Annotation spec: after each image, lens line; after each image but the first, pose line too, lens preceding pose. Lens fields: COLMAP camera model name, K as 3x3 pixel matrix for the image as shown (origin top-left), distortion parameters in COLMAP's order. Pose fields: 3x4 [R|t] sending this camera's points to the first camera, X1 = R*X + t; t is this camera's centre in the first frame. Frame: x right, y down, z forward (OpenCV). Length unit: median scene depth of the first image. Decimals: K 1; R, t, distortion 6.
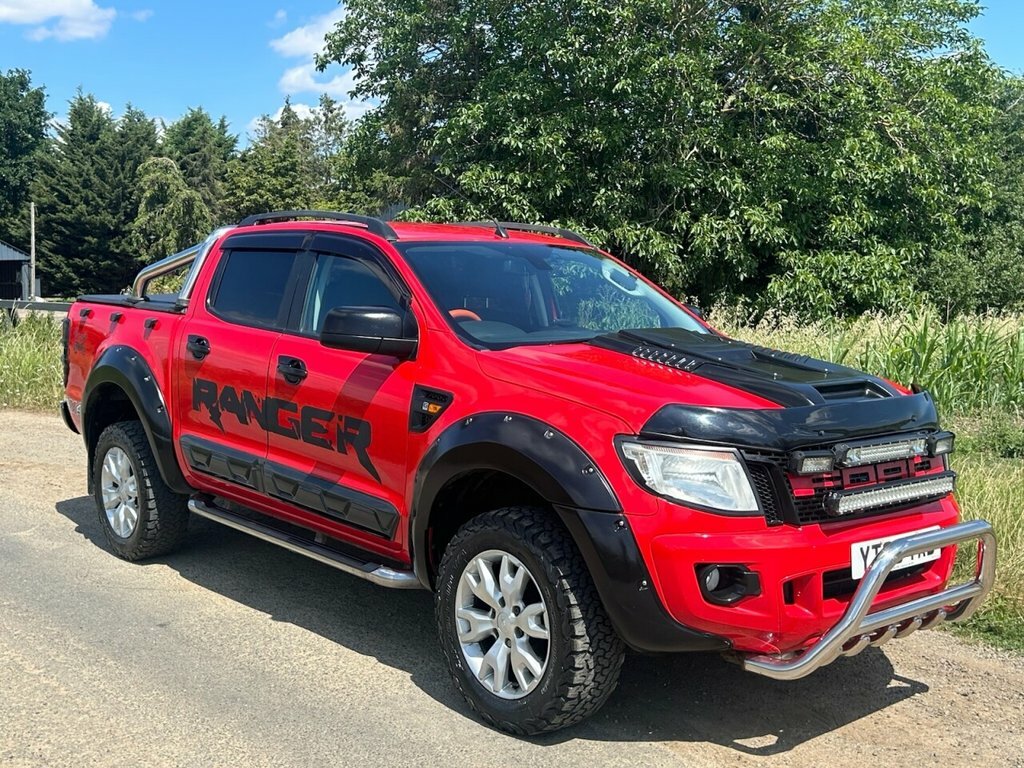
lens RADIAL K [[1164.7, 0, 517.1], [0, 1164.7, 374.5], [0, 0, 1]] dist [0.121564, -0.316731]
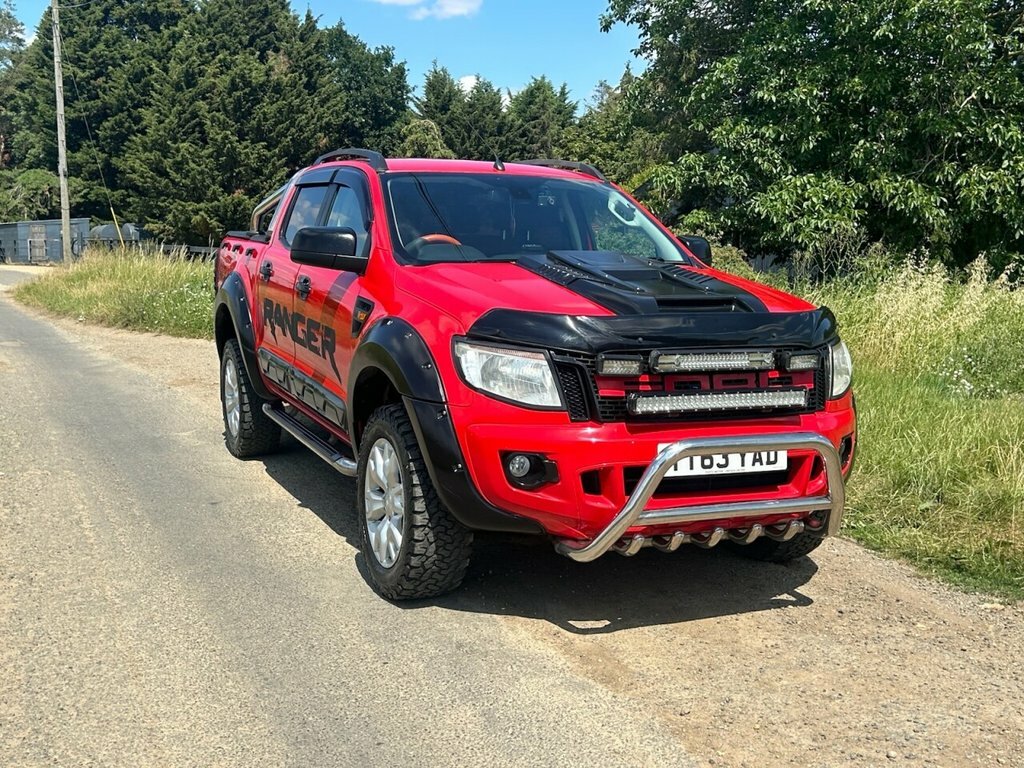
lens RADIAL K [[1164.5, 0, 518.1], [0, 1164.5, 361.7], [0, 0, 1]] dist [0.130953, -0.318601]
pose [[0.956632, 0.036257, -0.289033, 0.103953], [-0.030860, 0.999254, 0.023209, 0.010932], [0.289658, -0.013282, 0.957038, -0.011474]]
